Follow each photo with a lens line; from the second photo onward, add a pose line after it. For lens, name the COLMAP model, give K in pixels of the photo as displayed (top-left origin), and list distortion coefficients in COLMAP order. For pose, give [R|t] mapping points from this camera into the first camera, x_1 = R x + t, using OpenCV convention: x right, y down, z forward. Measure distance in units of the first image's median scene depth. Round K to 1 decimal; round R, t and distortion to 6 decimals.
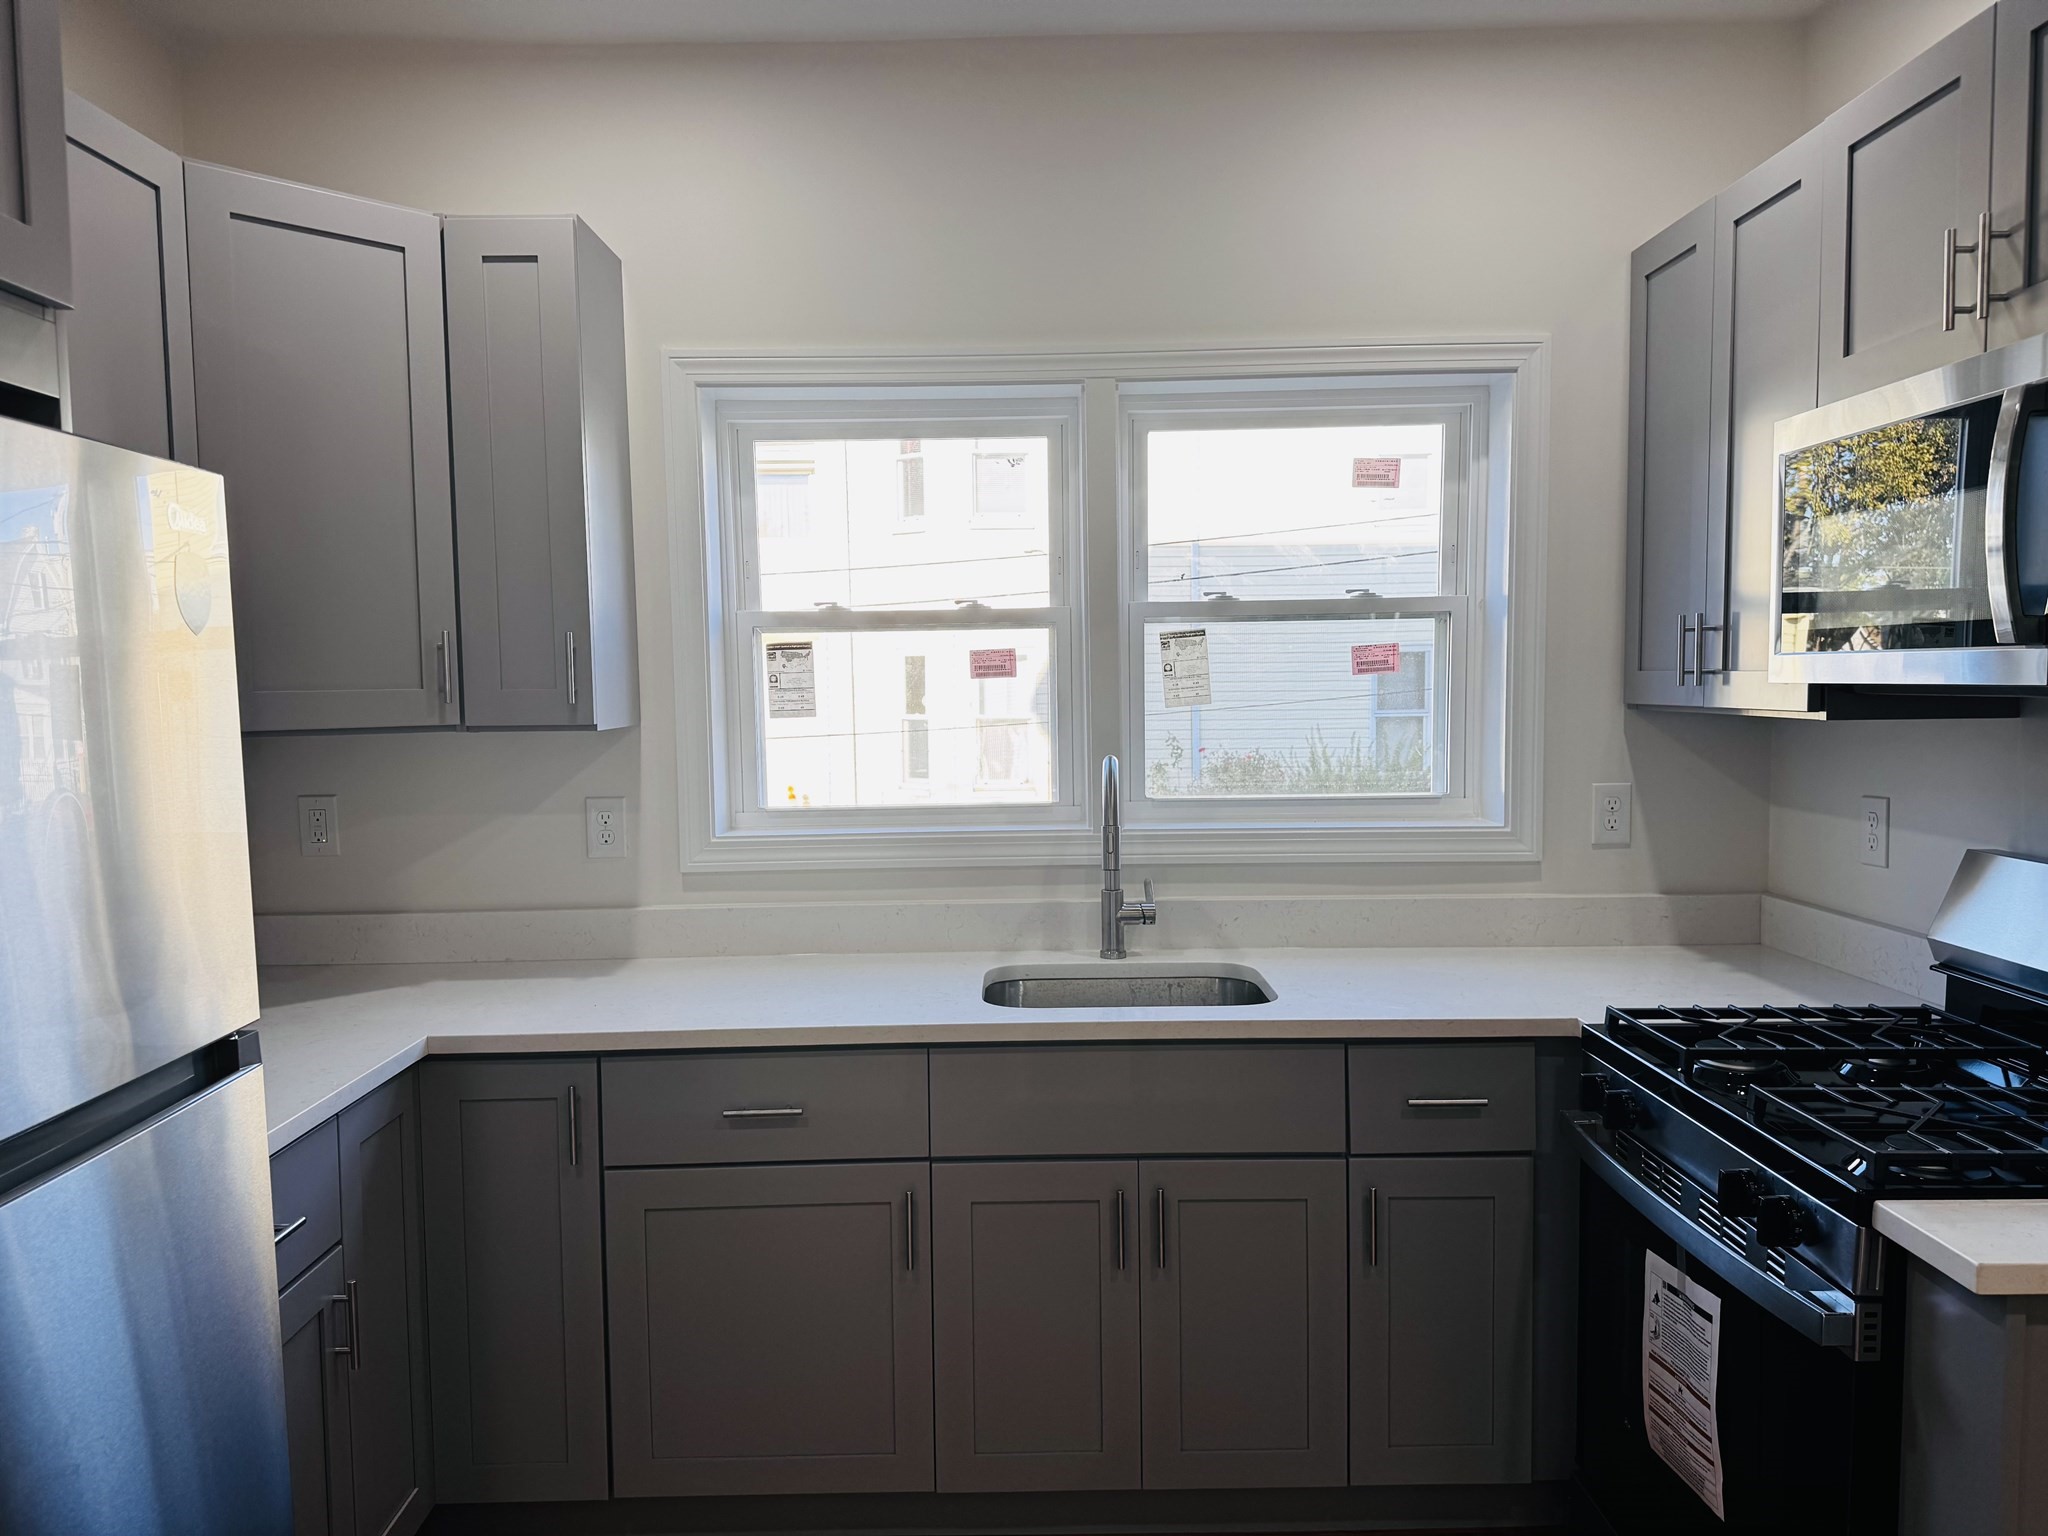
lens RADIAL K [[1412.1, 0, 1021.1], [0, 1412.1, 778.1], [0, 0, 1]] dist [0.161164, -0.267071]
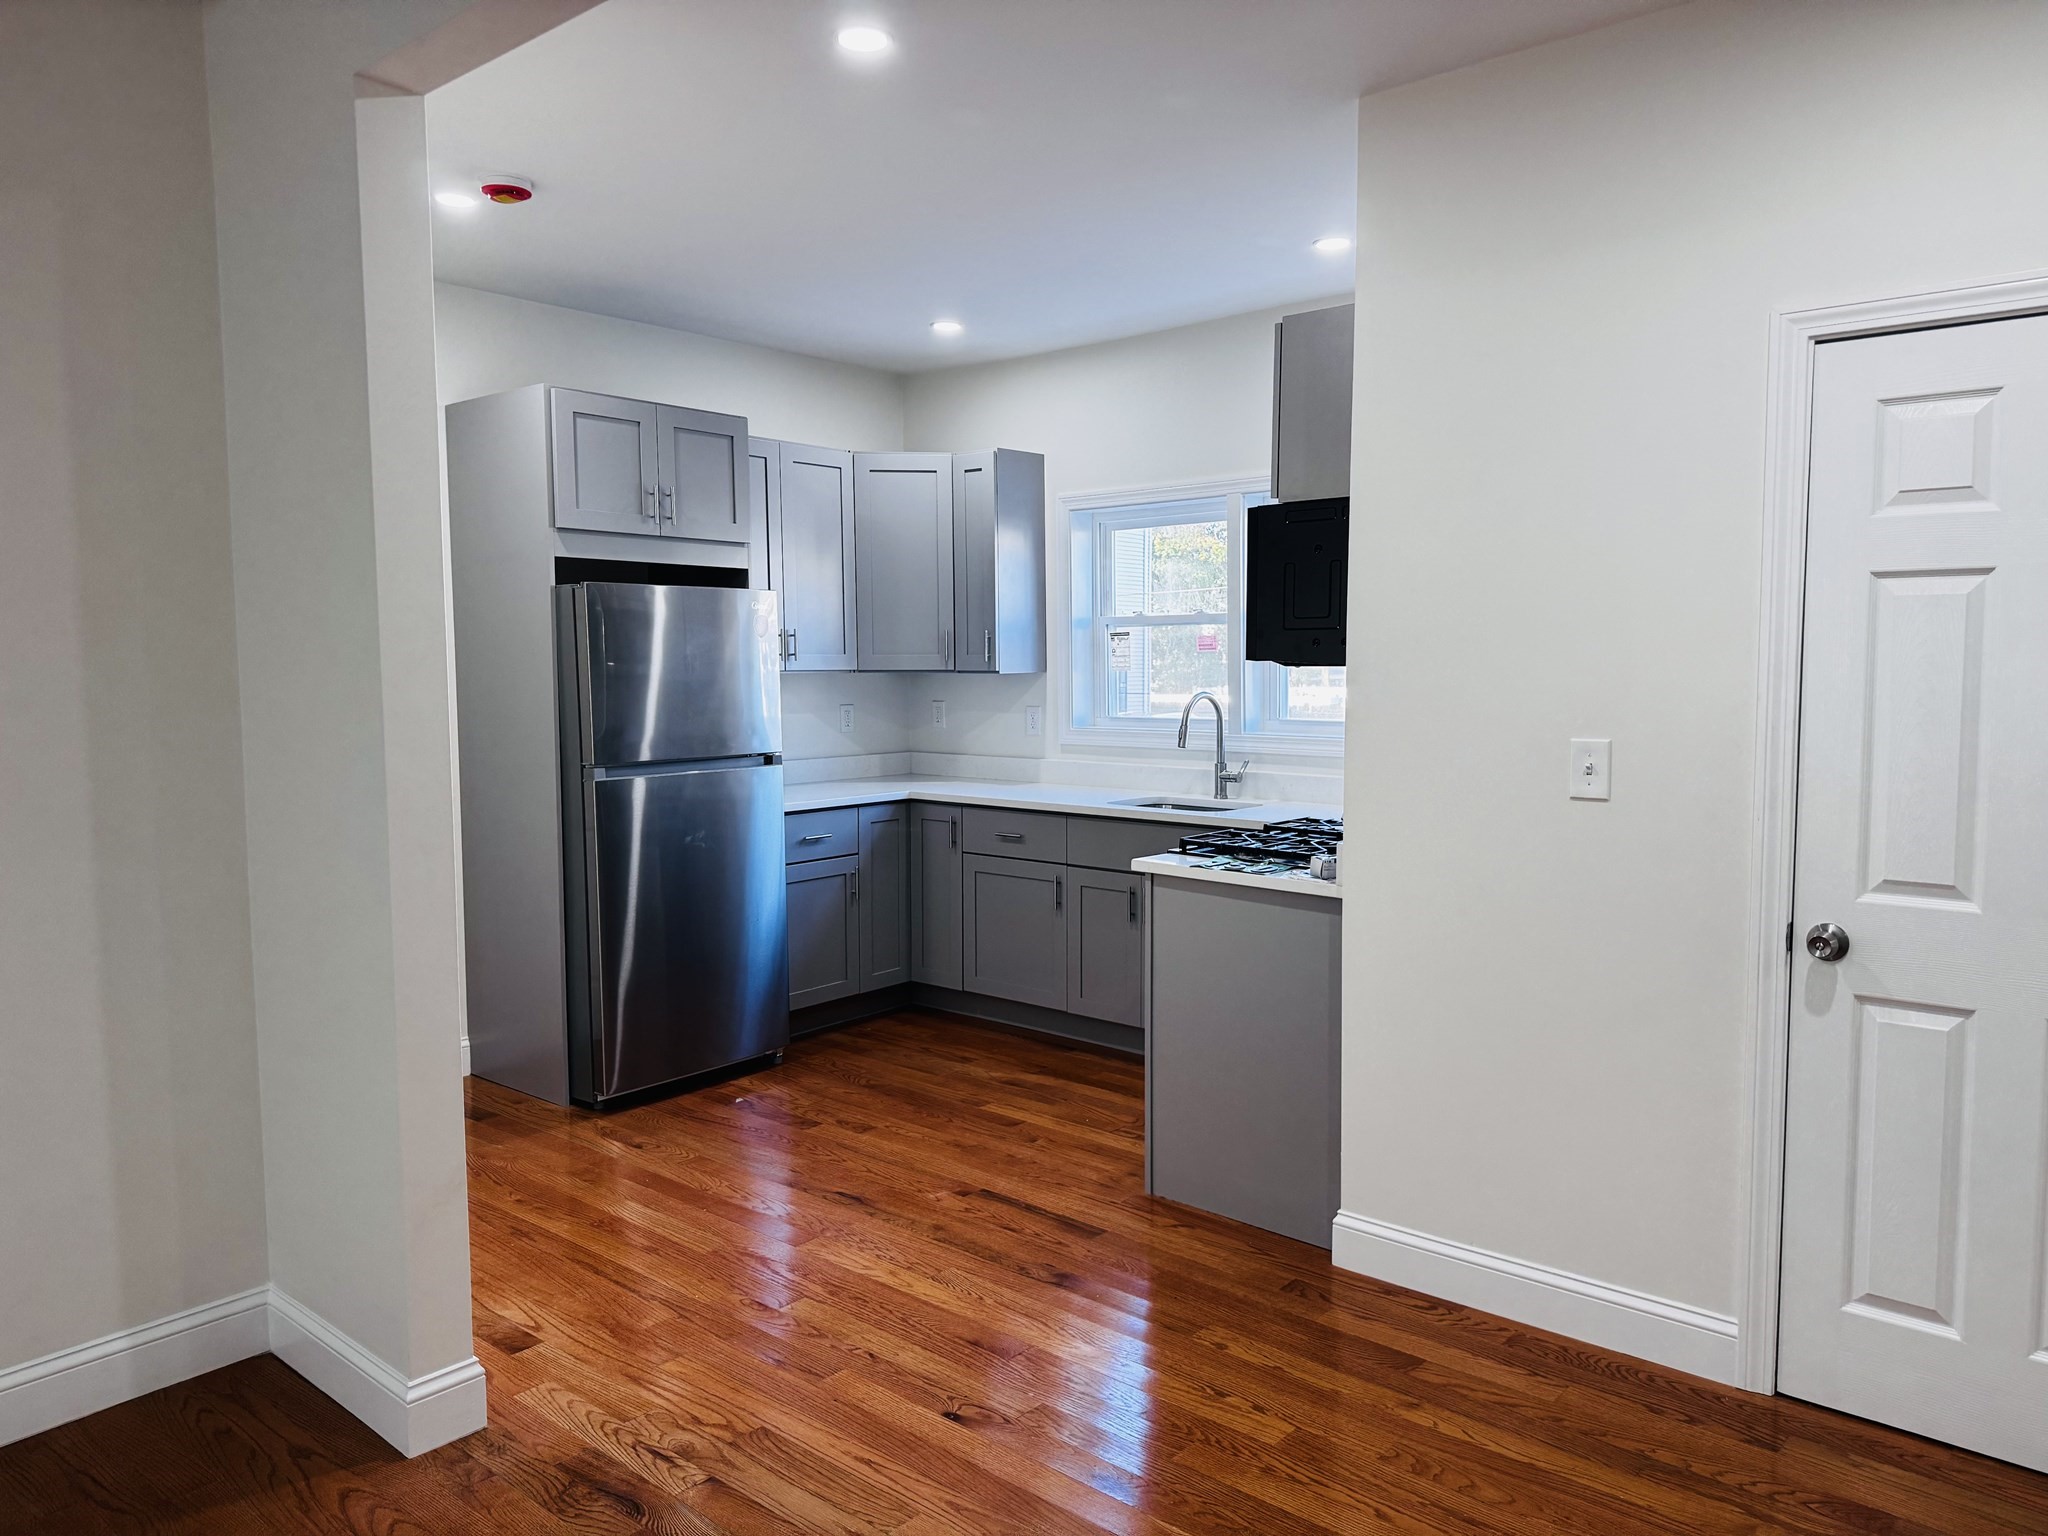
lens RADIAL K [[1418.9, 0, 1024.0], [0, 1418.9, 768.0], [0, 0, 1]] dist [0.046289, -0.000773]
pose [[0.758227, 0.065575, -0.648684, 1.085738], [-0.048534, 0.997846, 0.044142, 0.013375], [0.650181, -0.001986, 0.759776, -0.618244]]
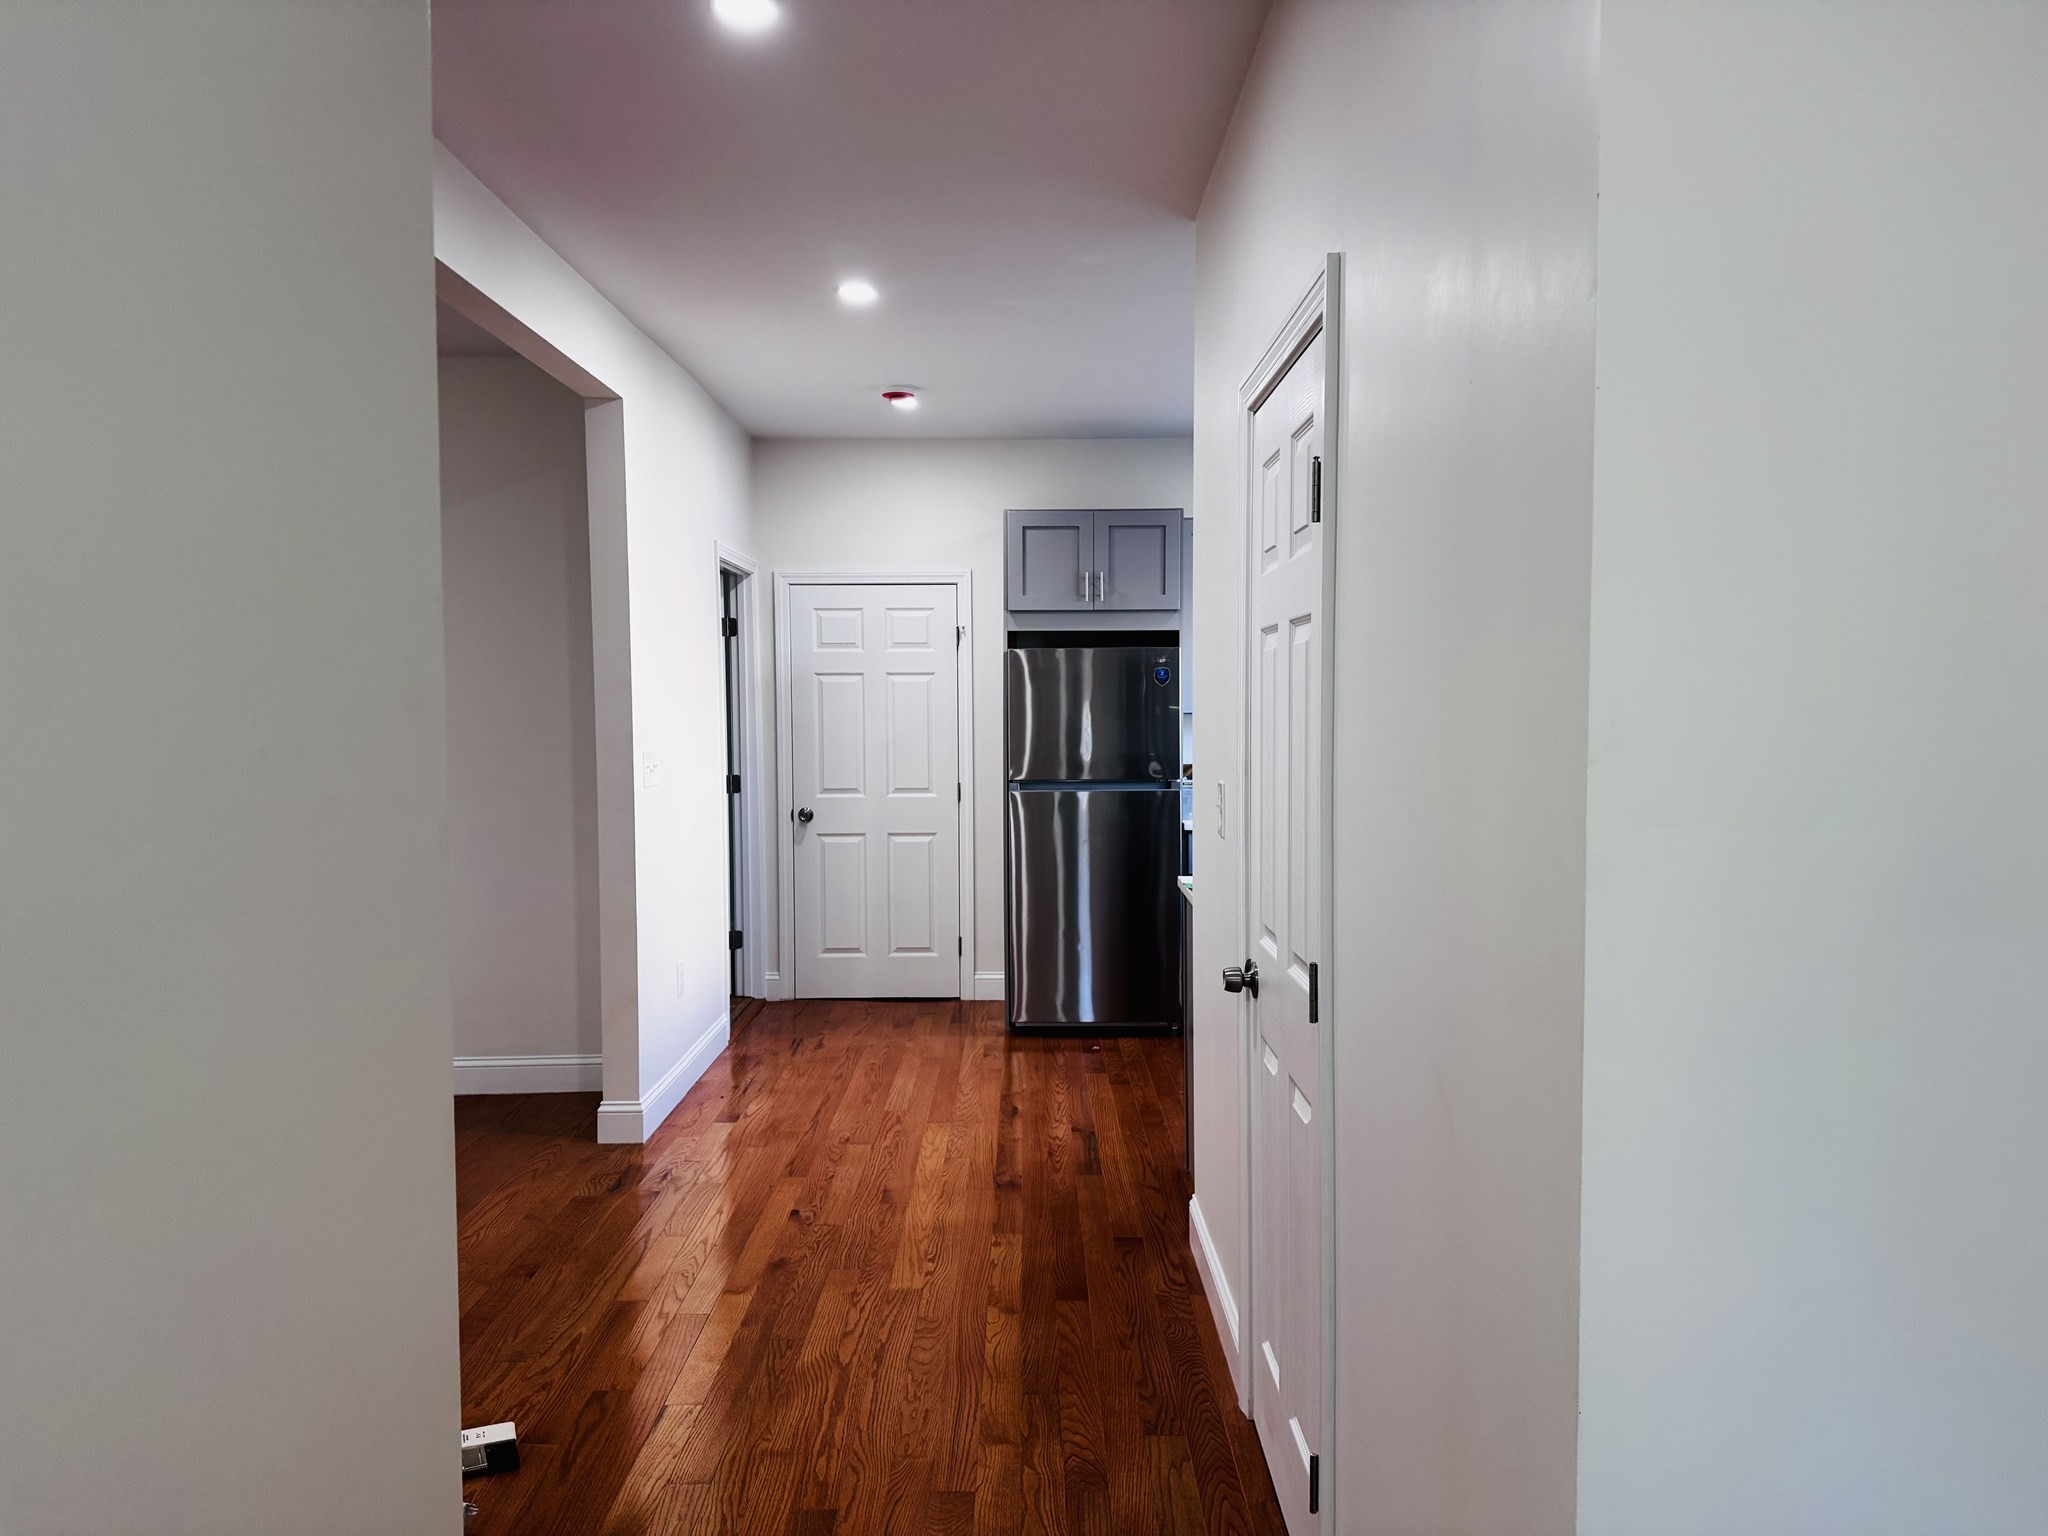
lens RADIAL K [[1425.6, 0, 1024.0], [0, 1425.6, 768.0], [0, 0, 1]] dist [0.204020, -0.000168]
pose [[-0.009771, 0.062831, -0.997976, 1.875716], [-0.054488, 0.996508, 0.063272, -0.054752], [0.998467, 0.054996, -0.006313, 0.290438]]
